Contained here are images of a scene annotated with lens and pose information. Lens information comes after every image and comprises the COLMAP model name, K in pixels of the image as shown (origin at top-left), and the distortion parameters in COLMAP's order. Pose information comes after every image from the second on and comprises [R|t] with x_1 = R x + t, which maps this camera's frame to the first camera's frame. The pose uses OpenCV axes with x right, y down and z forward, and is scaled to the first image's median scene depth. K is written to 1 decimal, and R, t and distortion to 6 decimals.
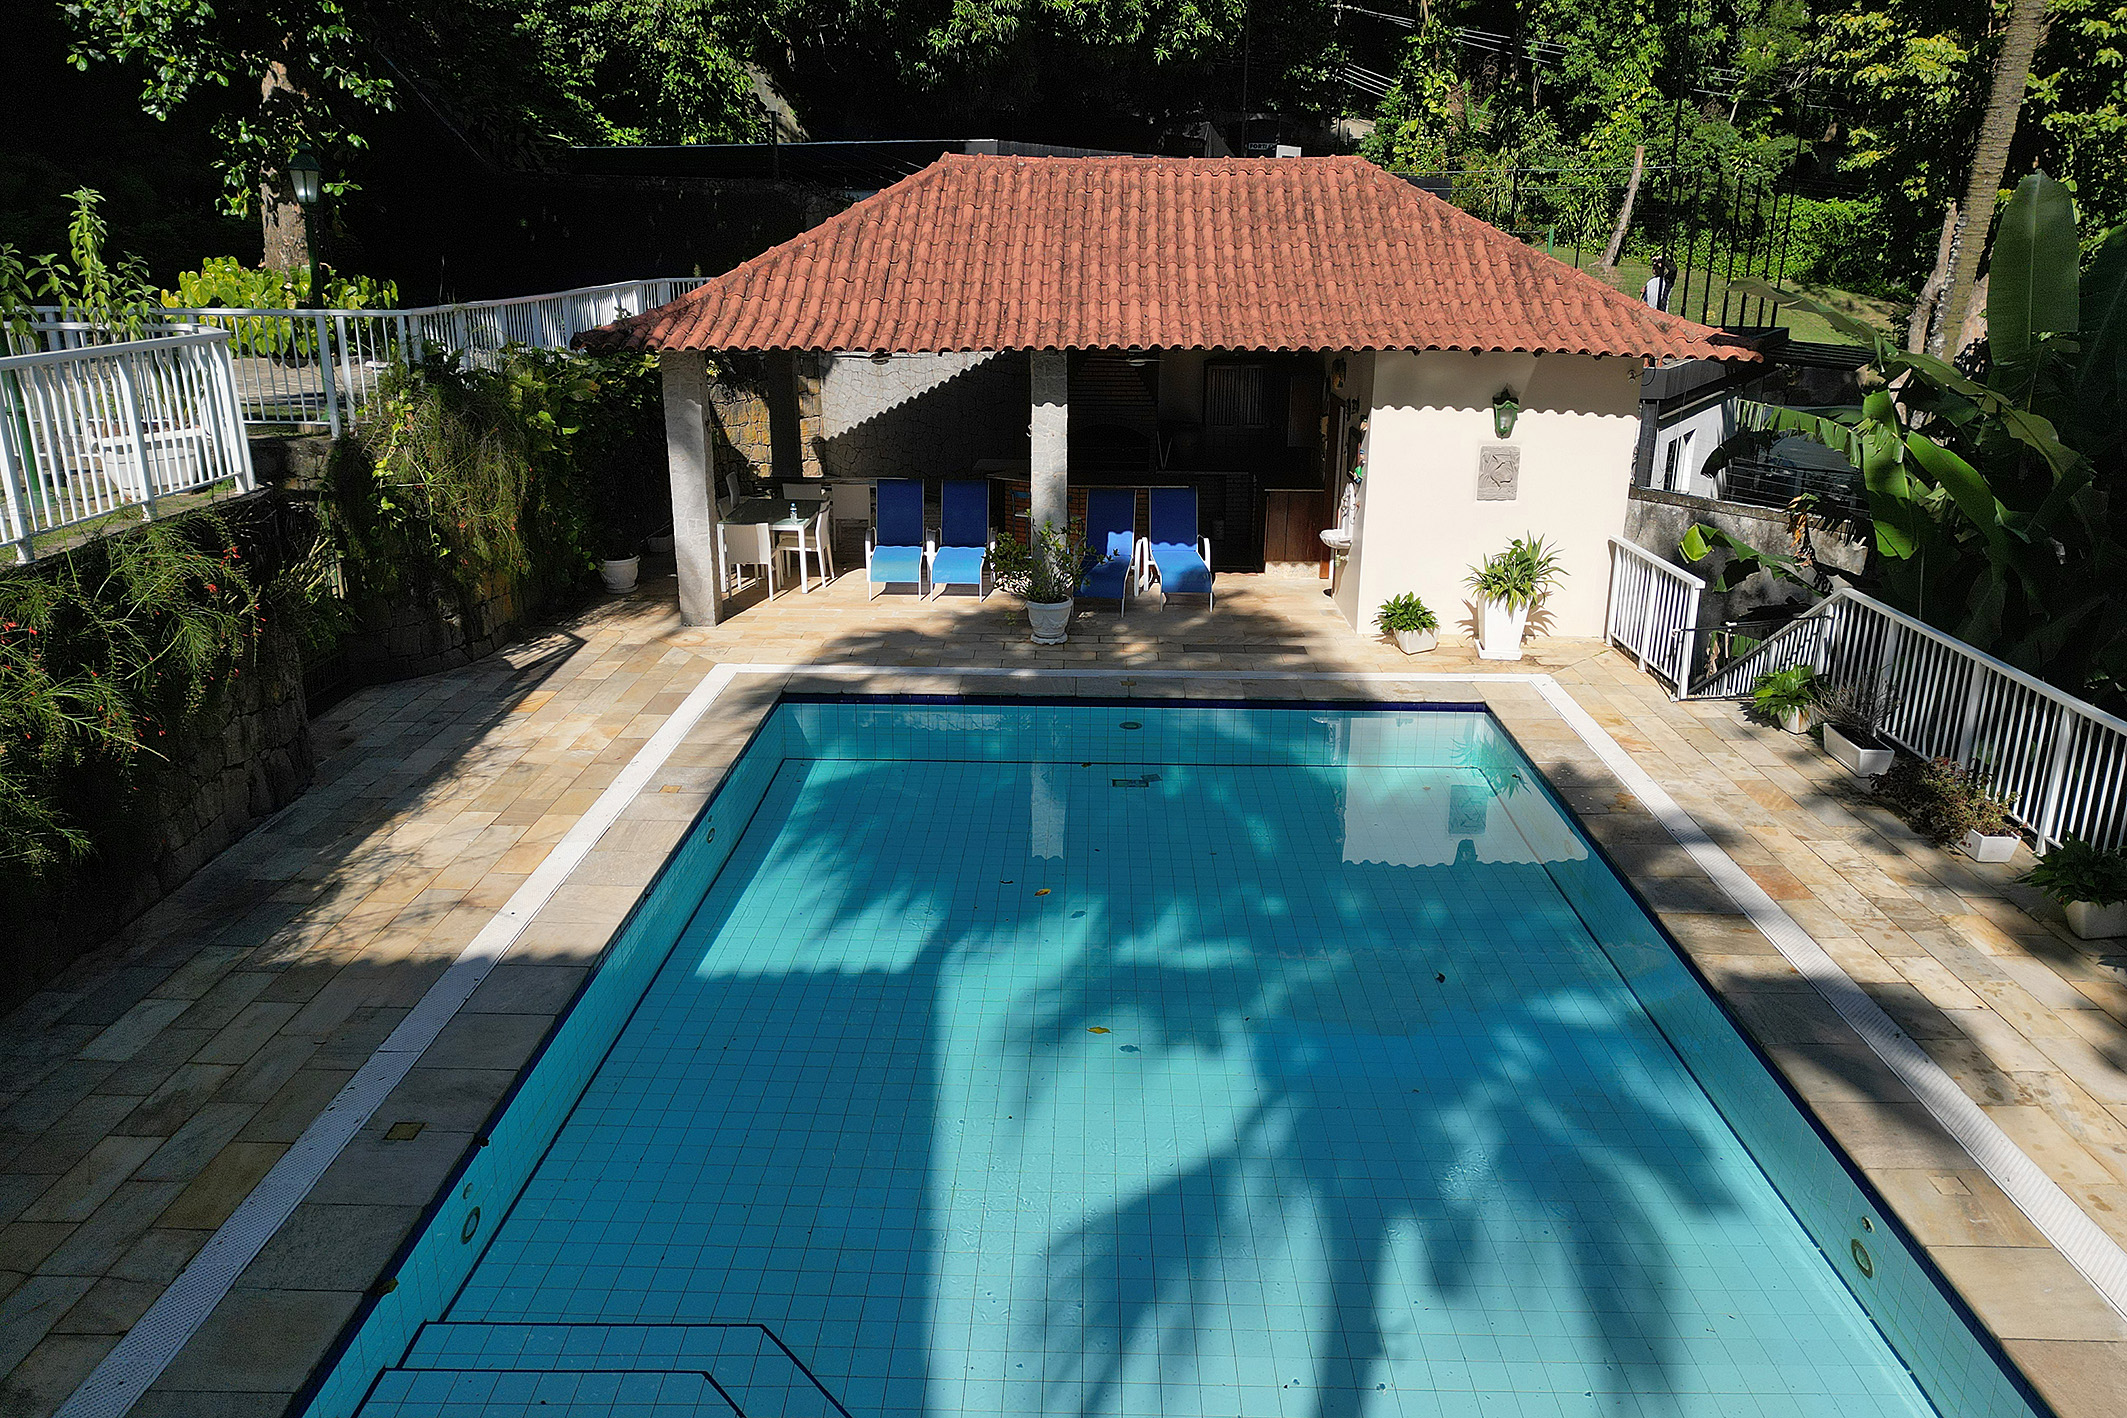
lens RADIAL K [[1492.0, 0, 1064.0], [0, 1492.0, 656.9], [0, 0, 1]] dist [0.021109, -0.003432]
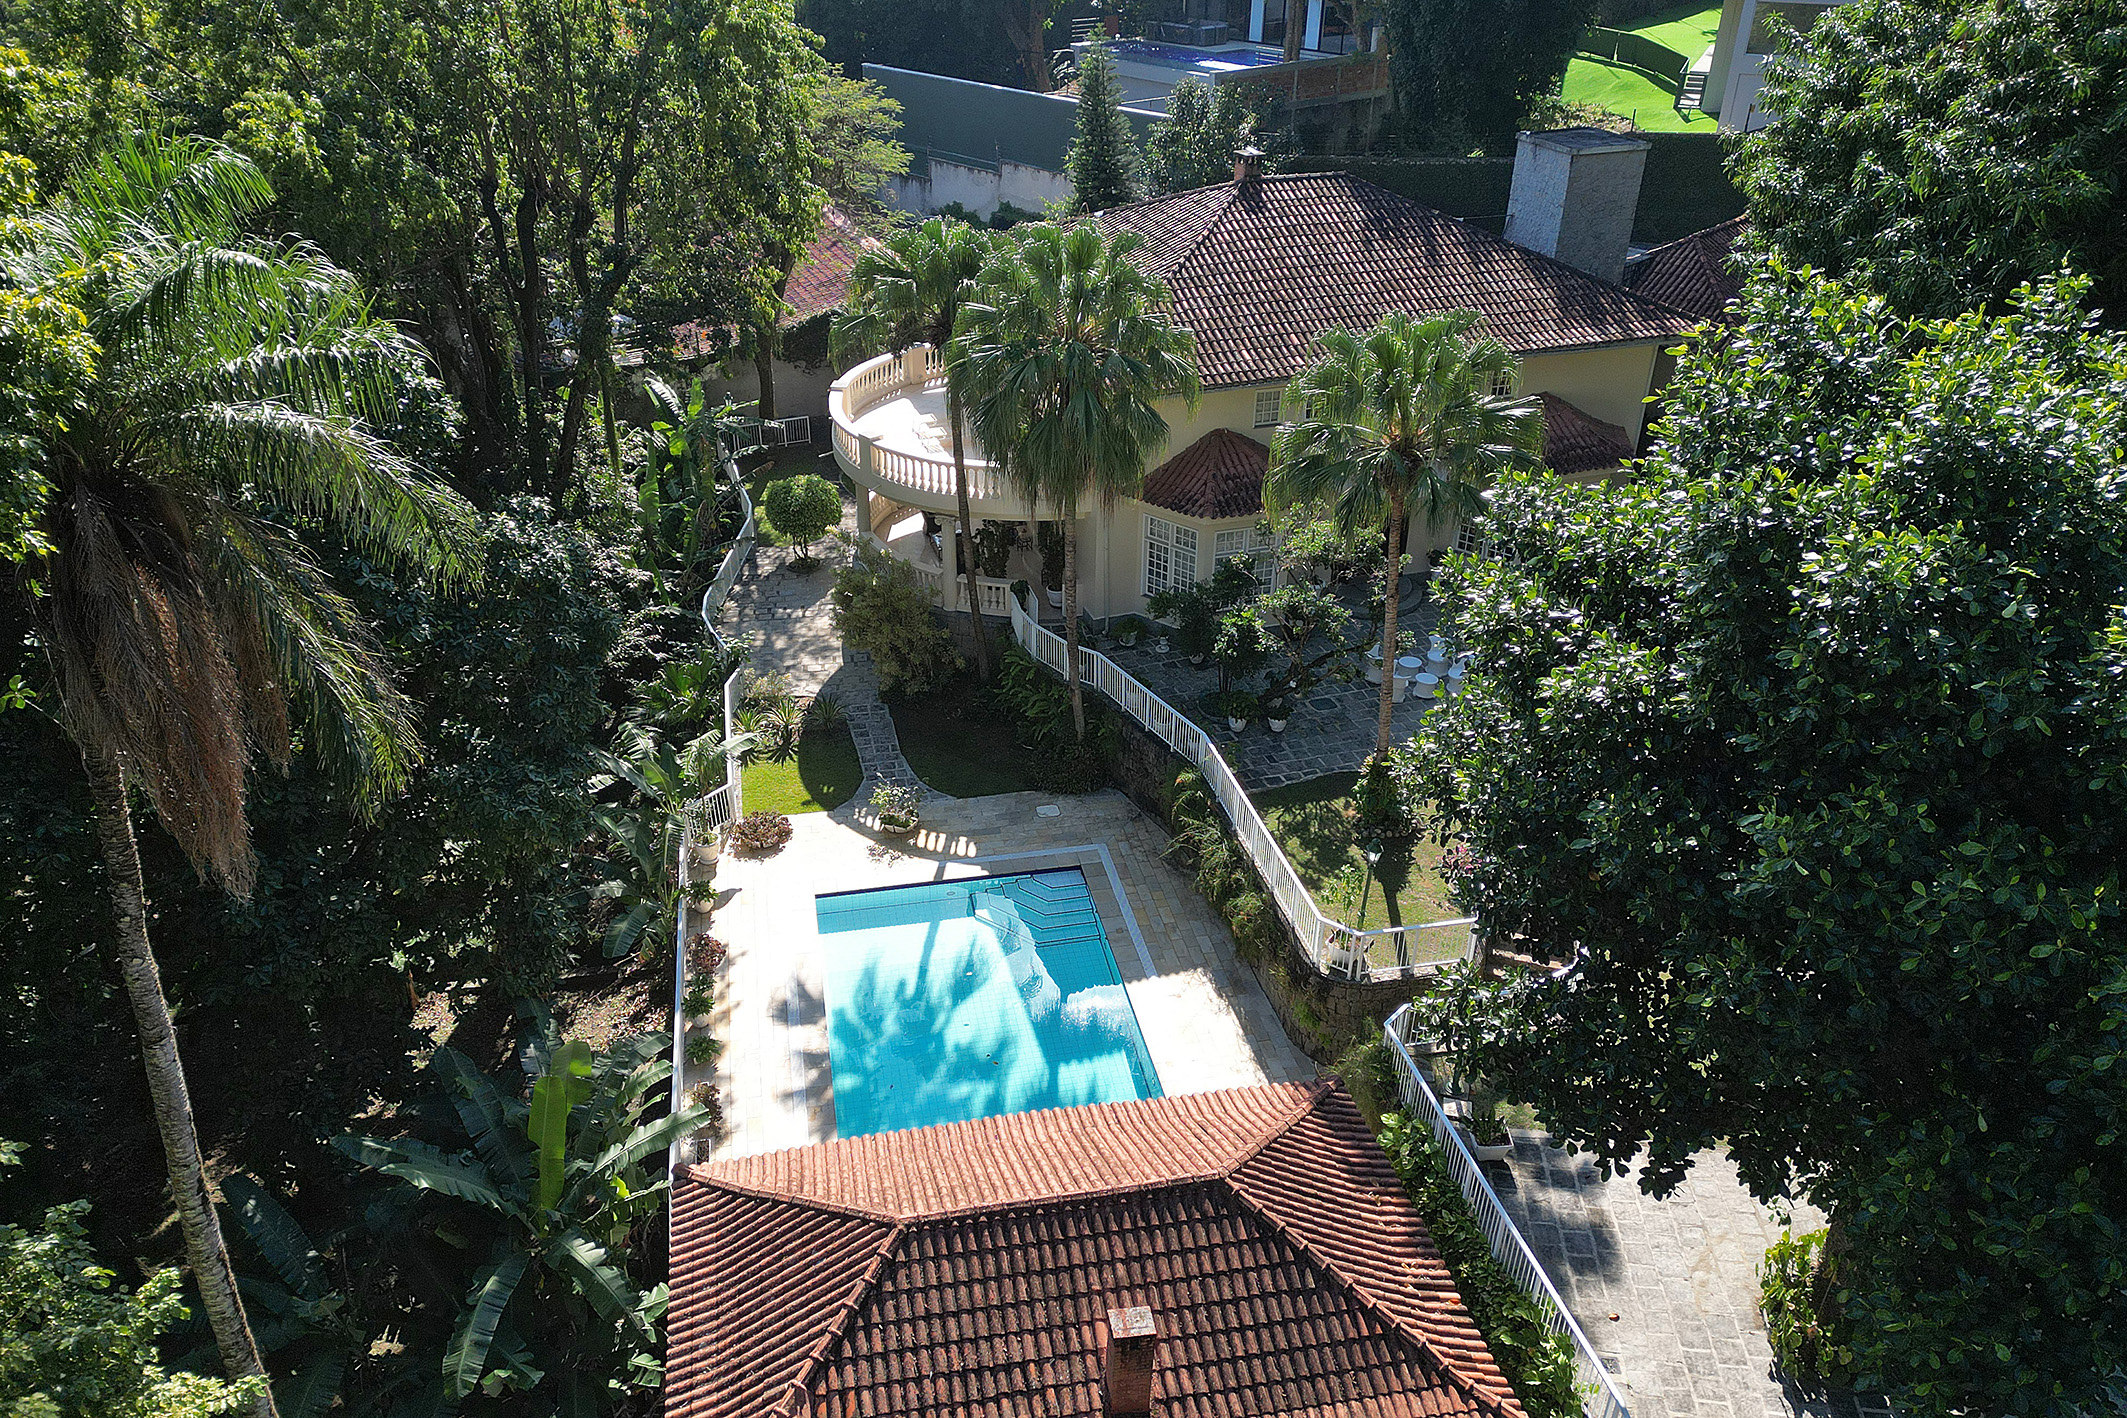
lens RADIAL K [[1576.9, 0, 1063.5], [0, 1576.9, 709.0], [0, 0, 1]] dist [0.004656, -0.000461]
pose [[-0.975184, 0.098517, -0.198270, 0.493107], [-0.076312, 0.691089, 0.718730, -2.809989], [0.207829, 0.716024, -0.666421, 2.832826]]
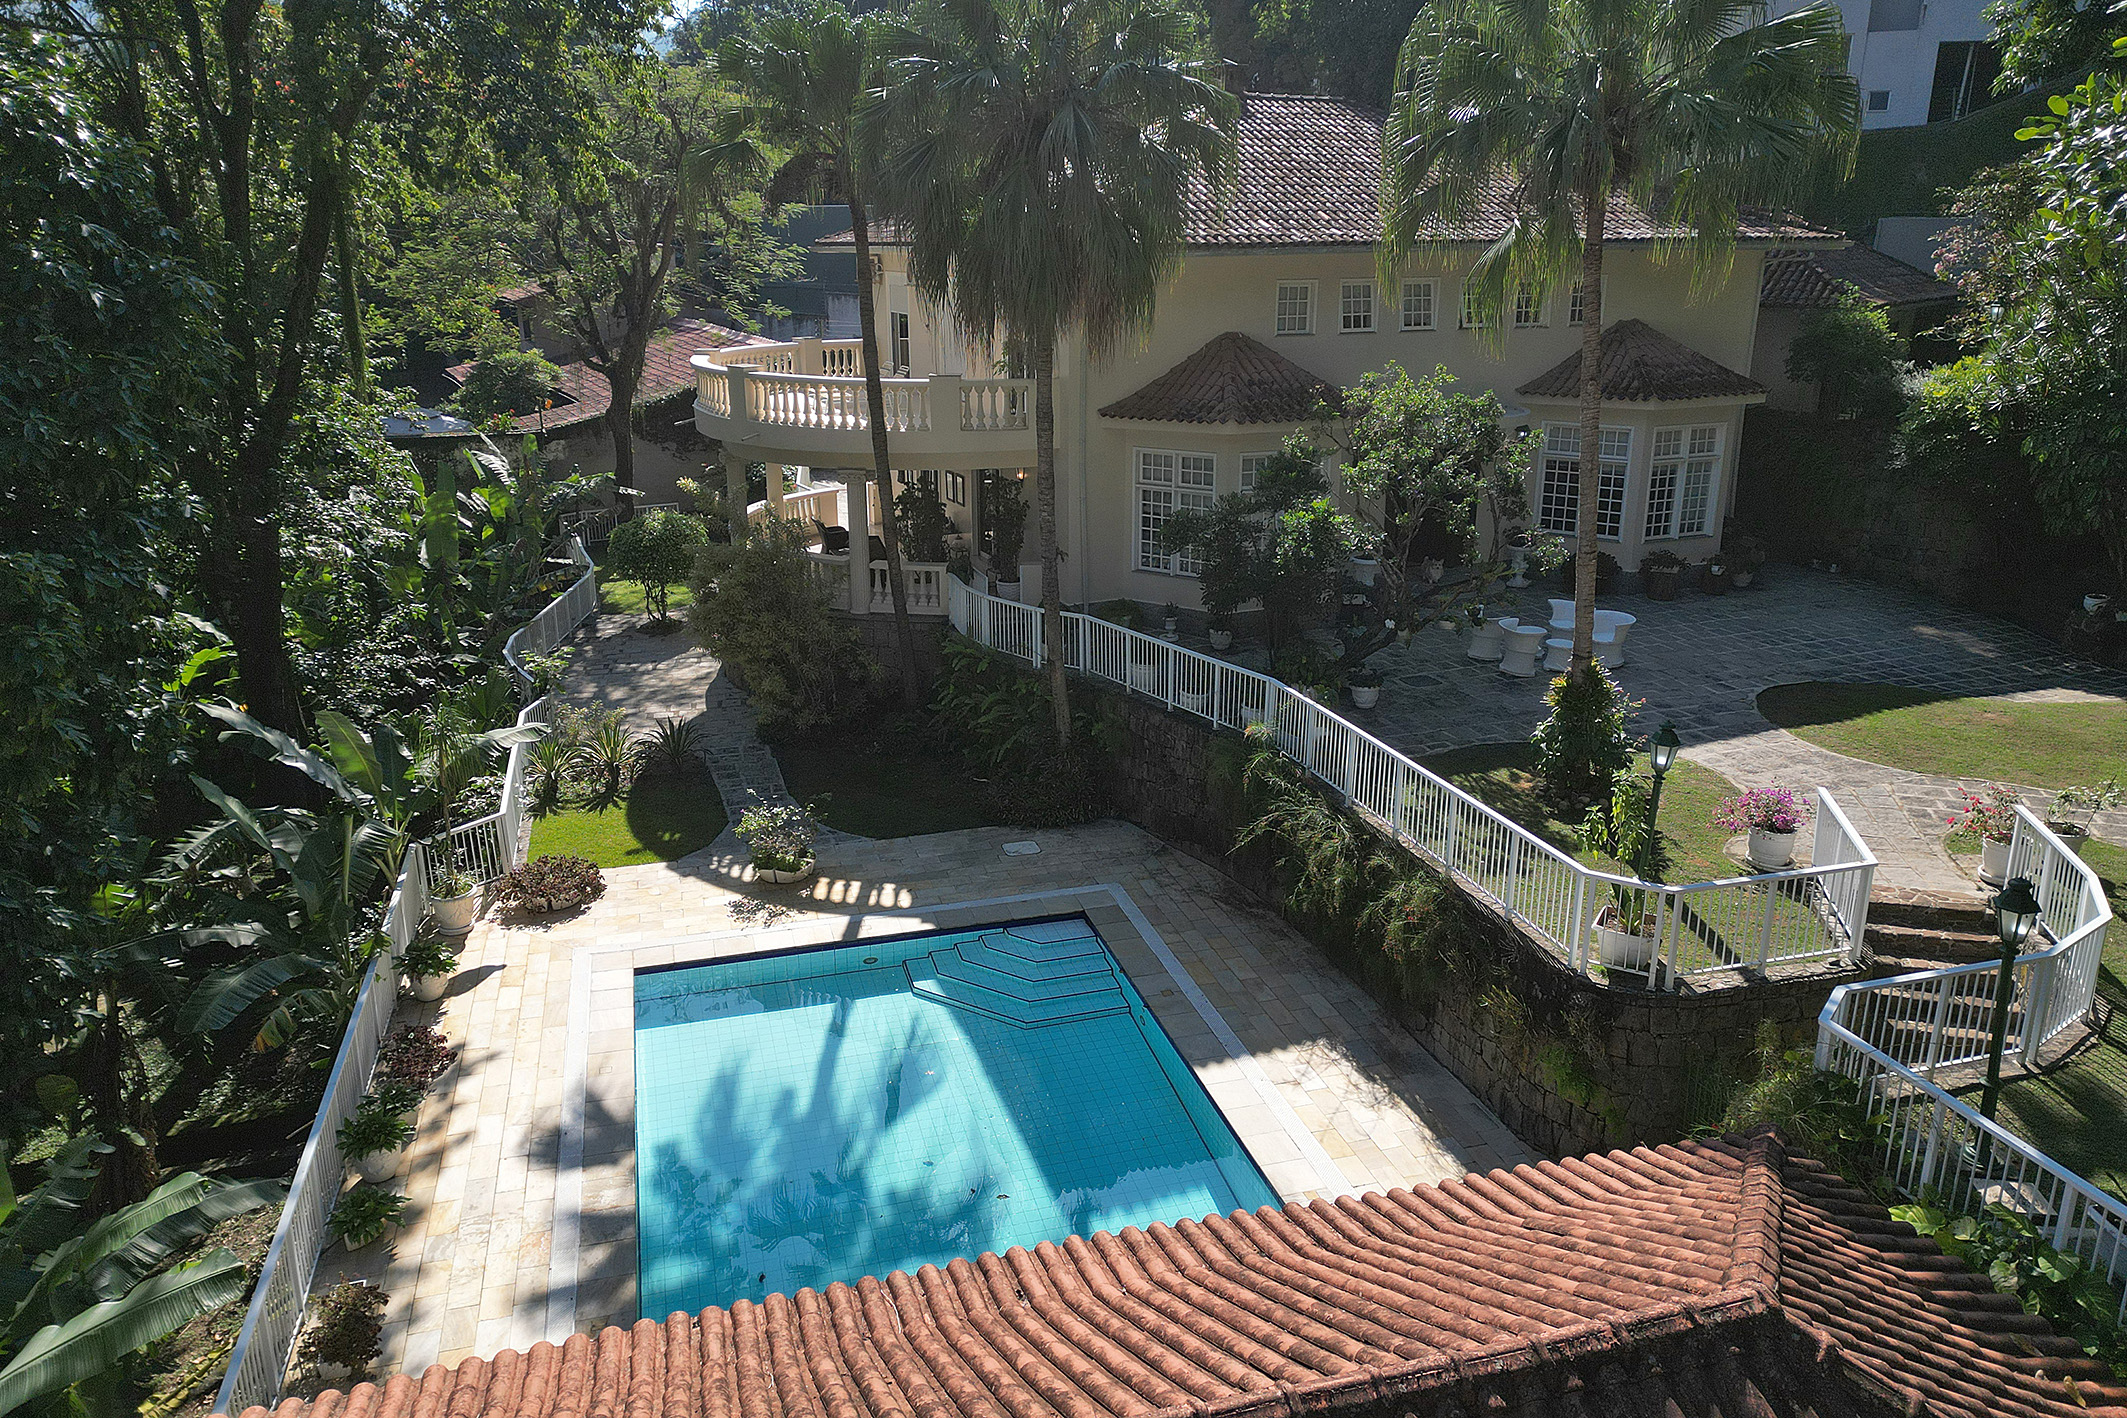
lens RADIAL K [[1492.0, 0, 1064.0], [0, 1492.0, 656.9], [0, 0, 1]] dist [0.021109, -0.003432]
pose [[-0.954207, 0.075534, -0.289455, 0.367481], [-0.090470, 0.849424, 0.519899, -1.215027], [0.285139, 0.522278, -0.803692, 2.111689]]
